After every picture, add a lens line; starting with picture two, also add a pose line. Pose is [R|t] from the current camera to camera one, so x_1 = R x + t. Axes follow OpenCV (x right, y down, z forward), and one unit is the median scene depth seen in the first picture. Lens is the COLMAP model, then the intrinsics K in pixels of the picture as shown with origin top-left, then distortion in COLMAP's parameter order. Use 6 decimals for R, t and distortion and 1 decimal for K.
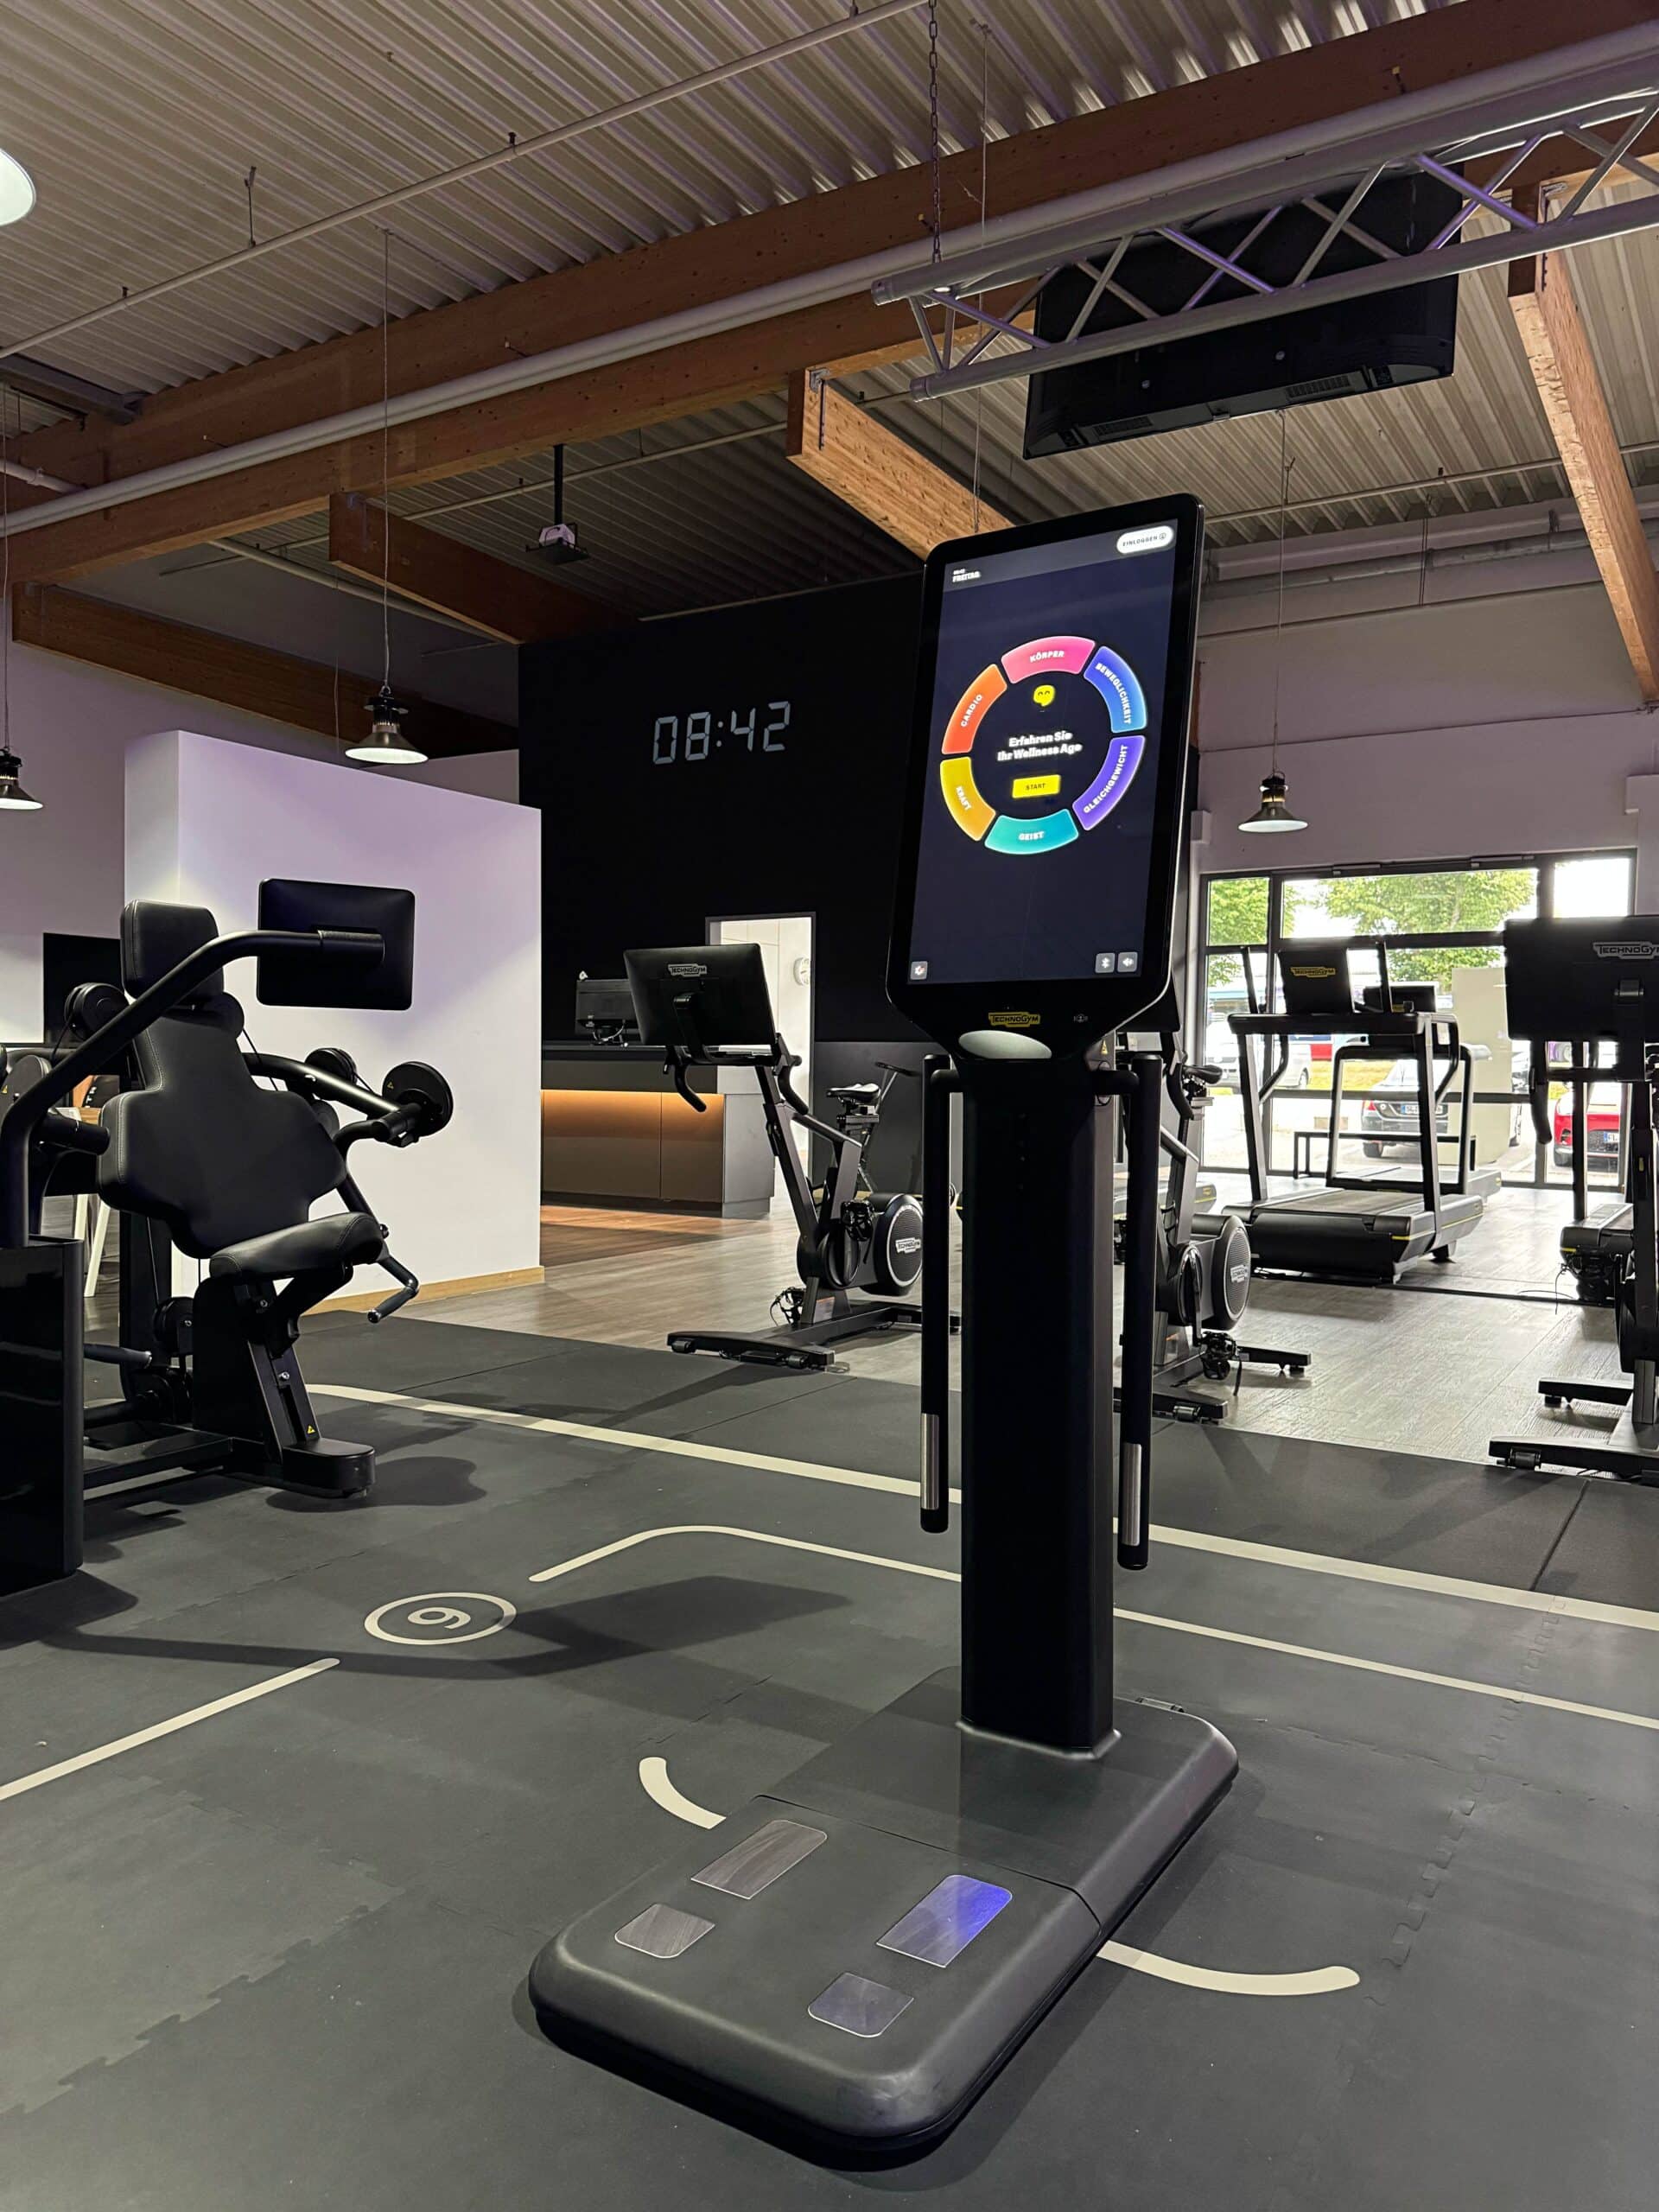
lens RADIAL K [[1562.5, 0, 832.8], [0, 1562.5, 1112.4], [0, 0, 1]] dist [0.017143, -0.015359]
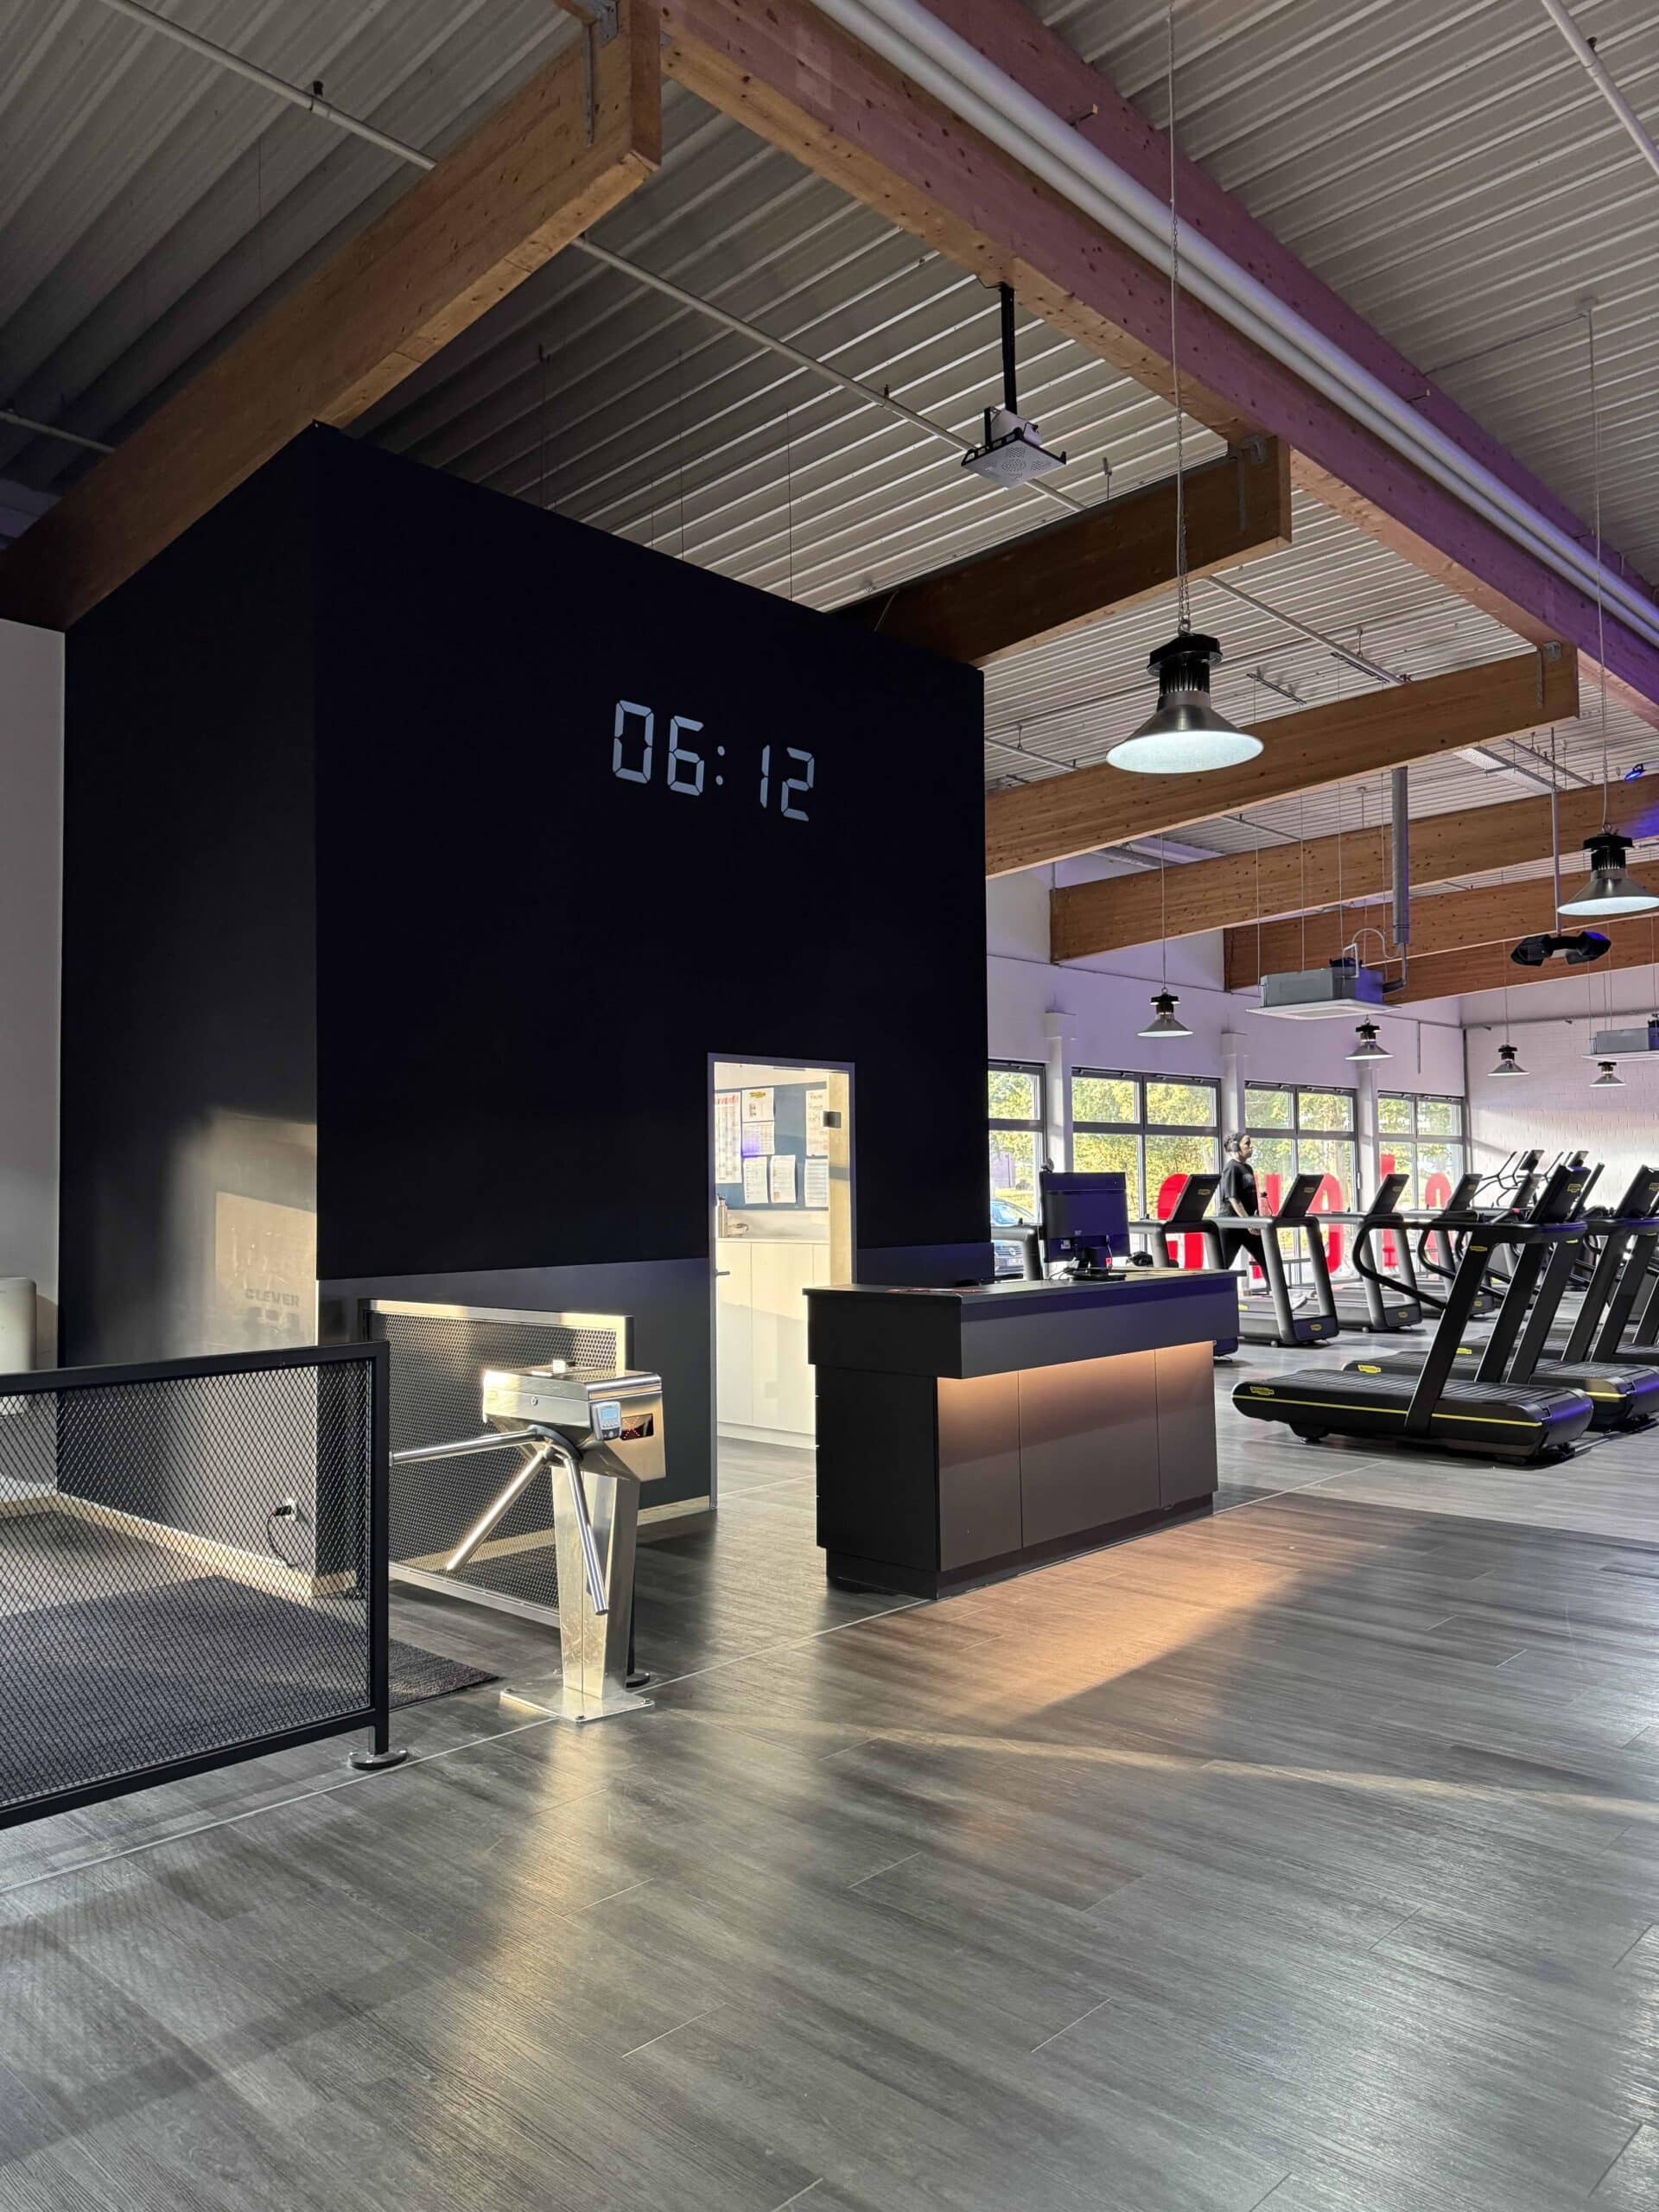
lens RADIAL K [[1562.5, 0, 828.1], [0, 1562.5, 1101.2], [0, 0, 1]] dist [0.017143, -0.015359]
pose [[0.211434, 0.046589, 0.976281, -0.659795], [0.046728, 0.997239, -0.057708, -0.069556], [-0.976275, 0.057821, 0.208673, 0.827410]]
